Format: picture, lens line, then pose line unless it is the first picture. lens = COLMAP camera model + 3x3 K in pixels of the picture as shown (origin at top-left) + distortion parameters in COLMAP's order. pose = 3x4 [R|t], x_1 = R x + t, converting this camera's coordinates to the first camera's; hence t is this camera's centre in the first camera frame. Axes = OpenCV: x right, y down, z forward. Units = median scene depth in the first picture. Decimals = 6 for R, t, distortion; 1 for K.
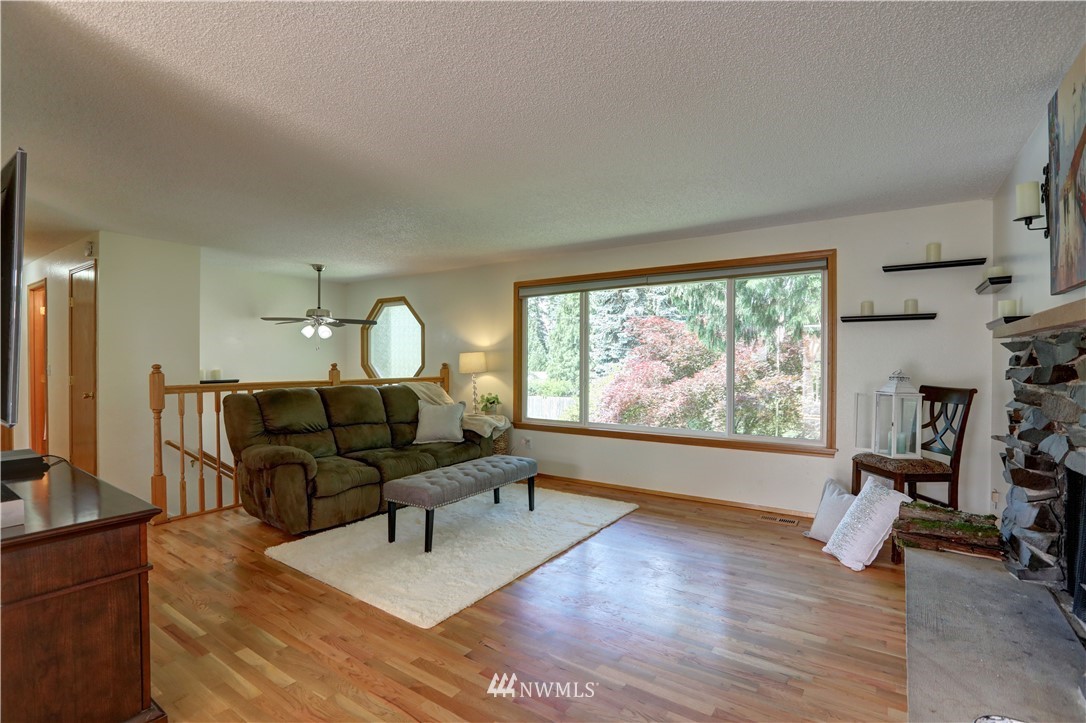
lens RADIAL K [[513.1, 0, 543.0], [0, 513.1, 361.5], [0, 0, 1]] dist [-0.052491, 0.000024]
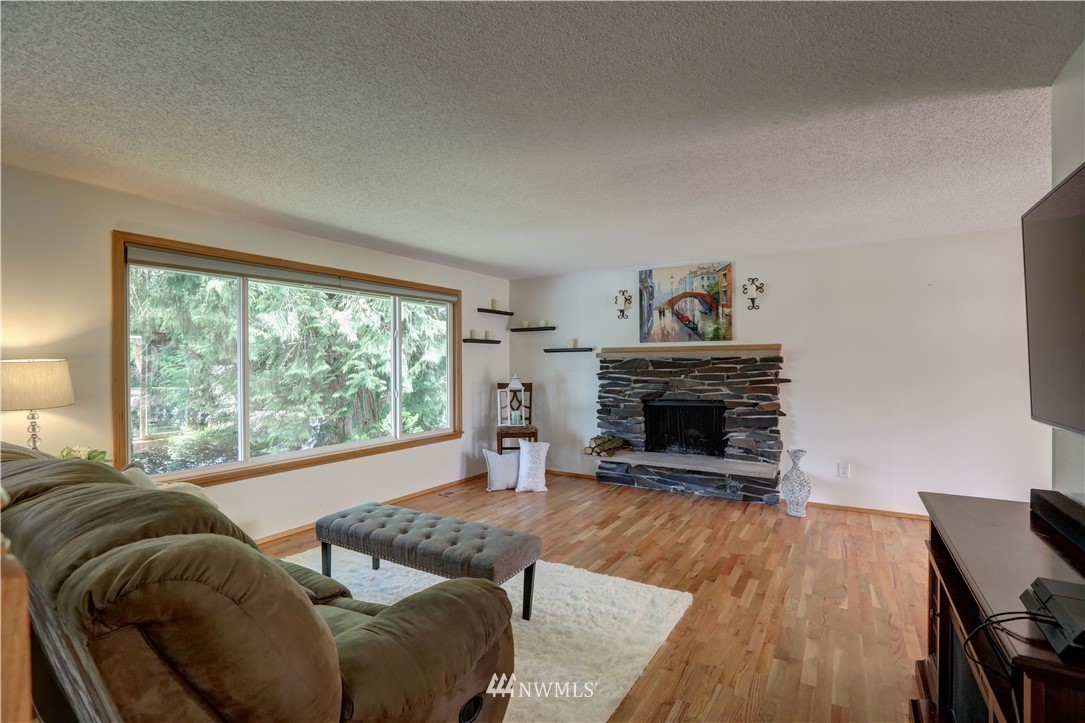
lens RADIAL K [[496.5, 0, 542.5], [0, 496.5, 361.5], [0, 0, 1]] dist [0.002869, 0.000856]
pose [[-0.049980, -0.005851, 0.998733, -0.931611], [0.003512, 0.999976, 0.006034, -0.035072], [-0.998744, 0.003809, -0.049959, 0.936370]]
